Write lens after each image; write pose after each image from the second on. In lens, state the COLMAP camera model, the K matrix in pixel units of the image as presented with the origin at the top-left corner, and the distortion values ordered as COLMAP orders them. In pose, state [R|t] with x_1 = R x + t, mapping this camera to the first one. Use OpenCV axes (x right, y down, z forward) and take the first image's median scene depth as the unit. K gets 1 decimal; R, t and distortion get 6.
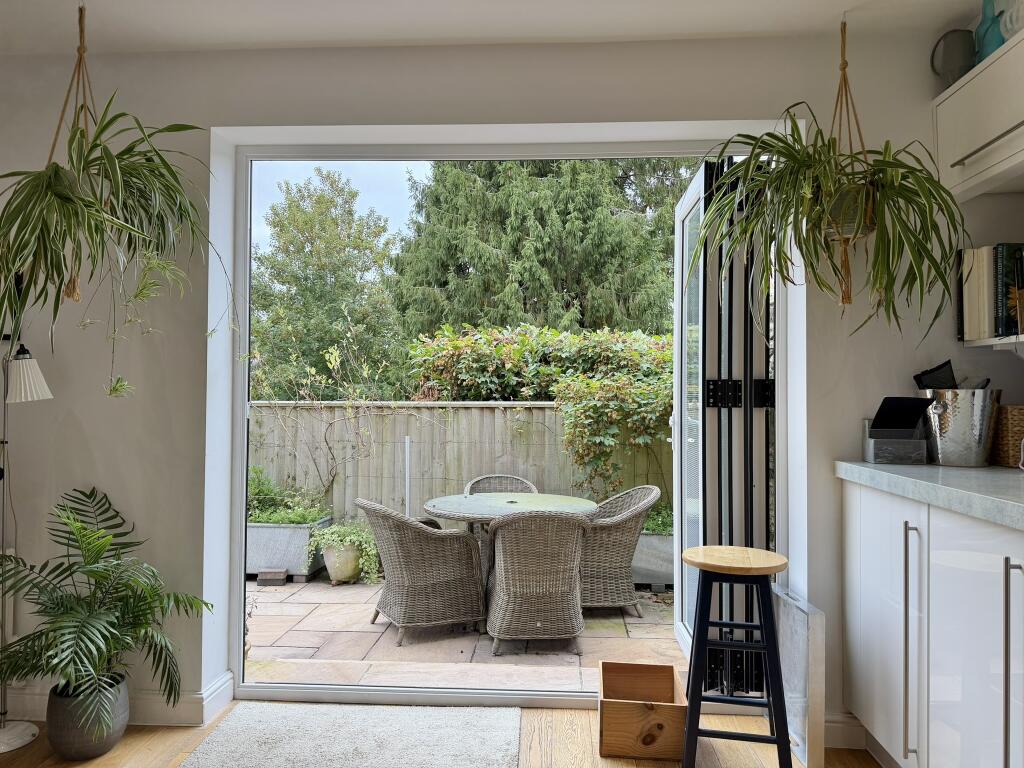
lens RADIAL K [[717.2, 0, 511.6], [0, 717.2, 387.4], [0, 0, 1]] dist [0.006525, 0.001333]
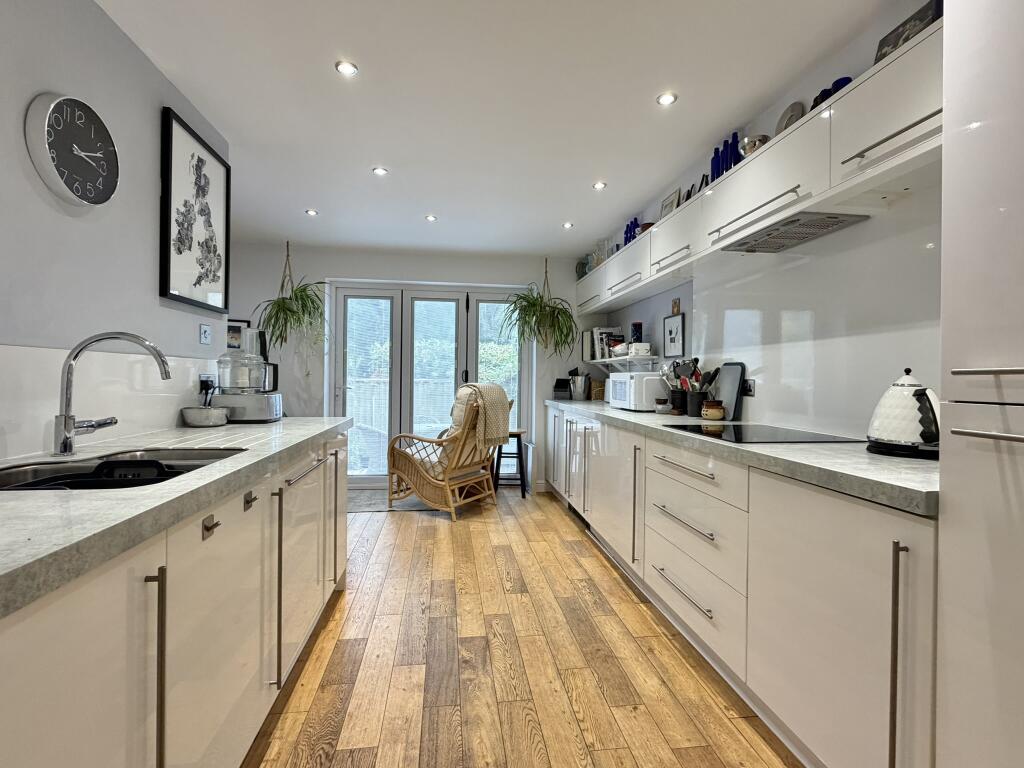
lens RADIAL K [[474.3, 0, 510.1], [0, 474.3, 380.4], [0, 0, 1]] dist [0.000953, -0.001769]
pose [[0.981101, 0.008449, 0.193313, -0.085986], [-0.012415, 0.999736, 0.019316, -0.015688], [-0.193098, -0.021351, 0.980947, -0.990322]]
